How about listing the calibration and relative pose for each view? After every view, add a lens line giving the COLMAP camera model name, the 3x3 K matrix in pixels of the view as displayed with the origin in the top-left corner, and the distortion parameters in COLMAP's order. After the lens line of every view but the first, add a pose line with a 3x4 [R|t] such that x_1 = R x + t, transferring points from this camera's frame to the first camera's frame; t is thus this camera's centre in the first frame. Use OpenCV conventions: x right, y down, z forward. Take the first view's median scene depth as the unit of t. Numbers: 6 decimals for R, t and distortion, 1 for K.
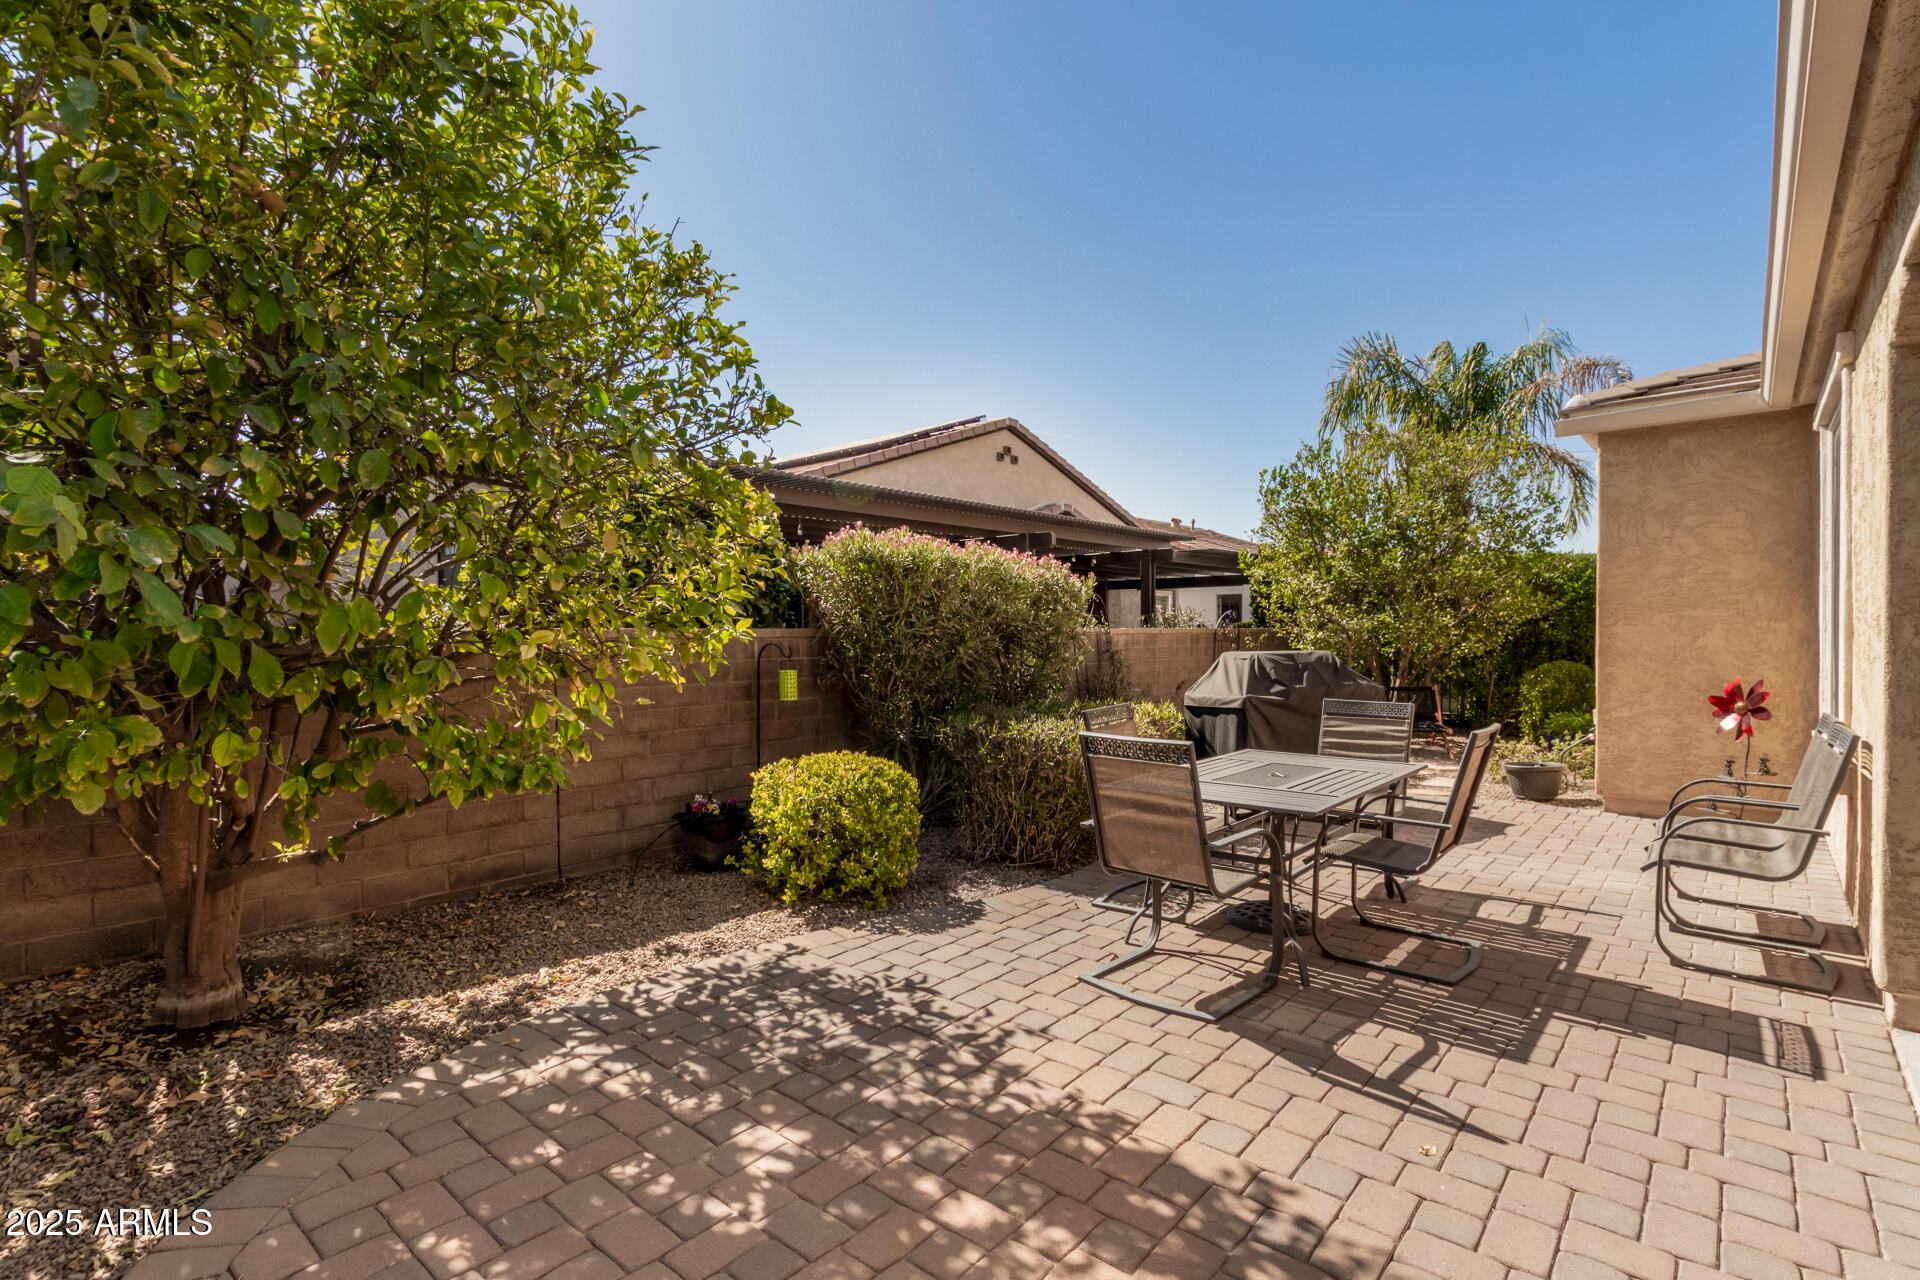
lens RADIAL K [[906.7, 0, 960.7], [0, 906.7, 642.6], [0, 0, 1]] dist [0.004262, -0.000200]
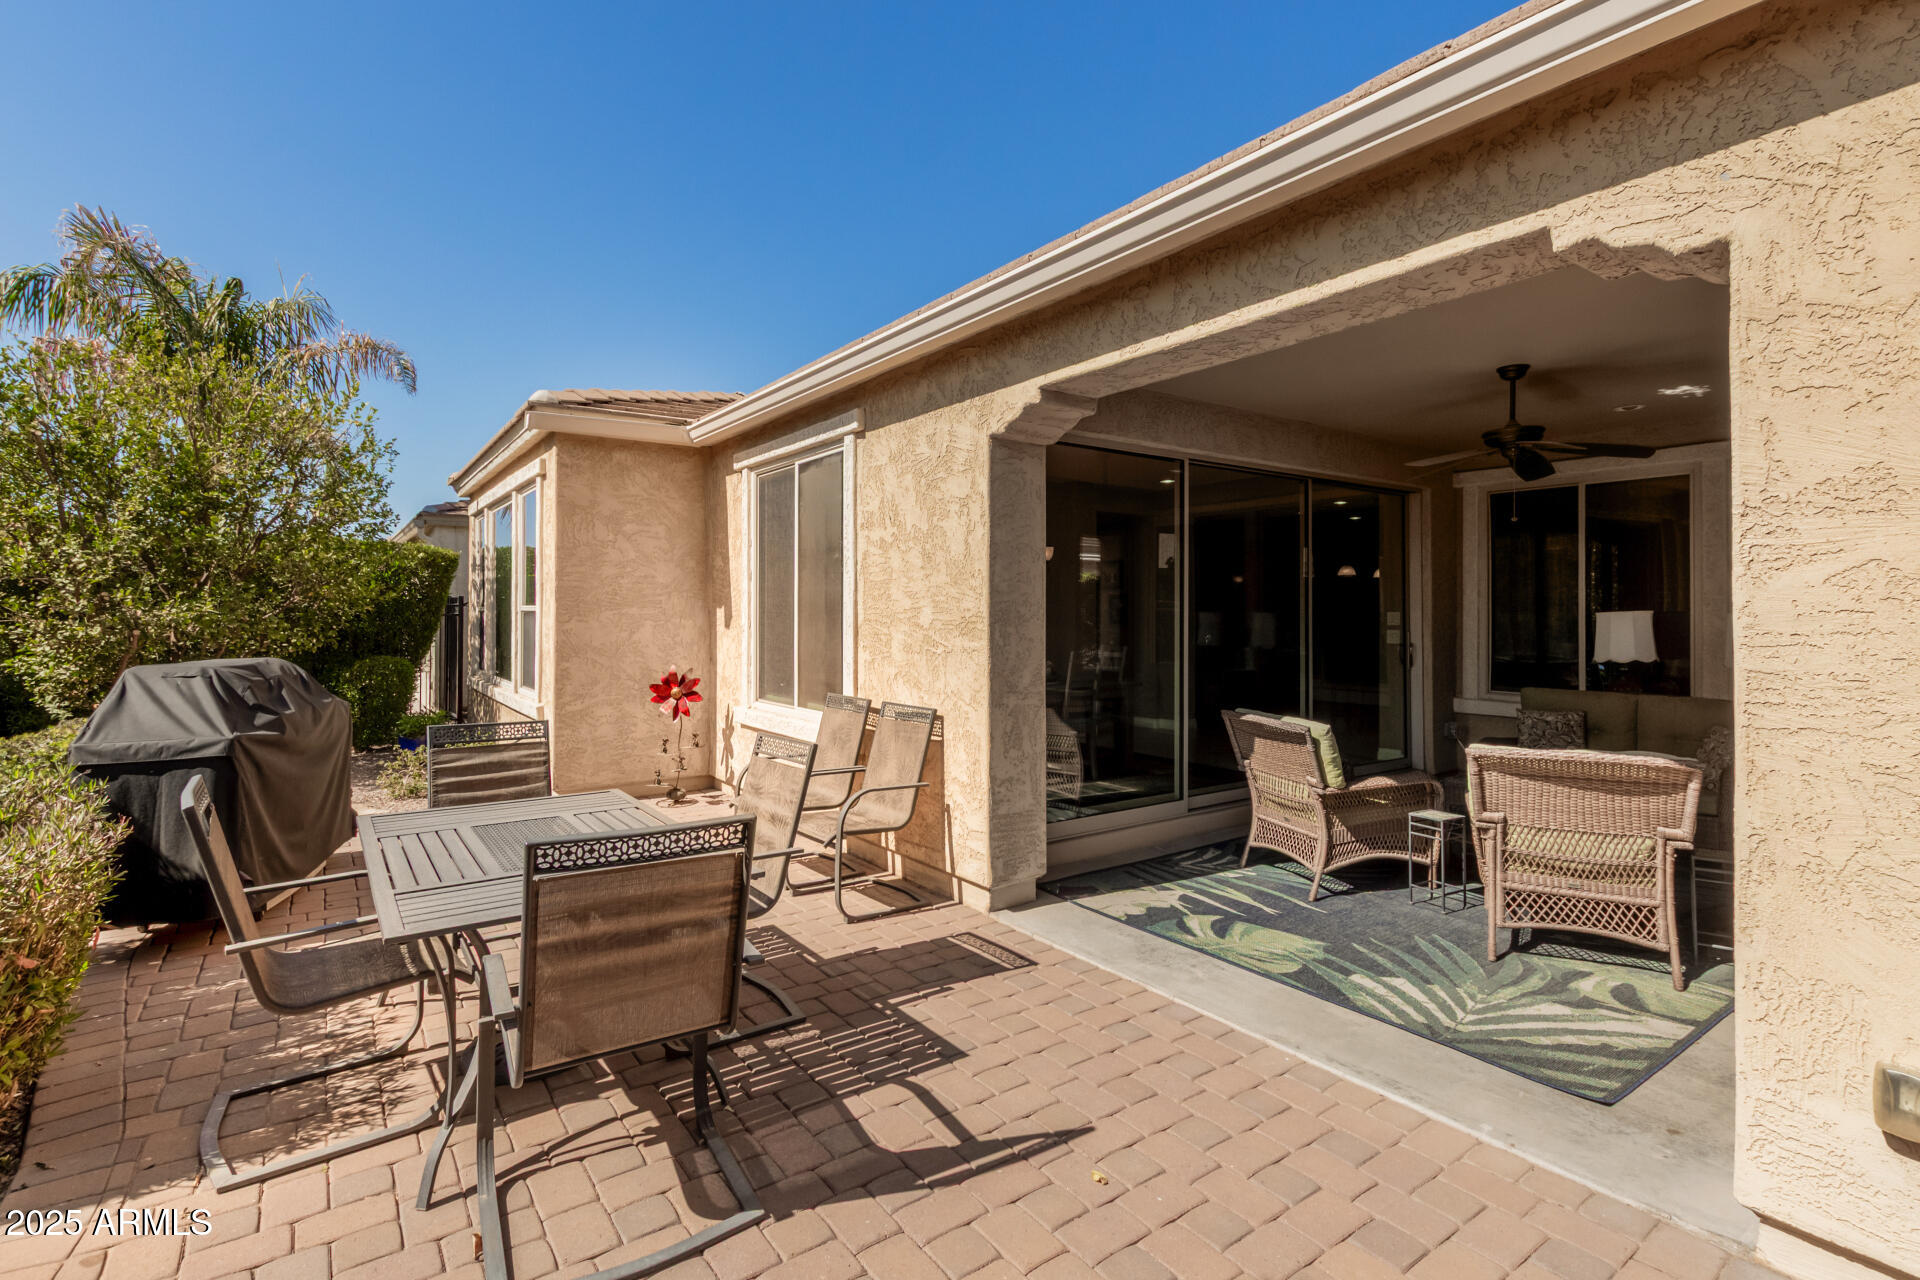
lens RADIAL K [[906.7, 0, 964.2], [0, 906.7, 598.1], [0, 0, 1]] dist [0.004262, -0.000200]
pose [[0.229633, 0.022963, 0.973006, -0.302839], [0.009003, 0.999629, -0.025716, -0.026105], [-0.973236, 0.014665, 0.229341, 0.564316]]
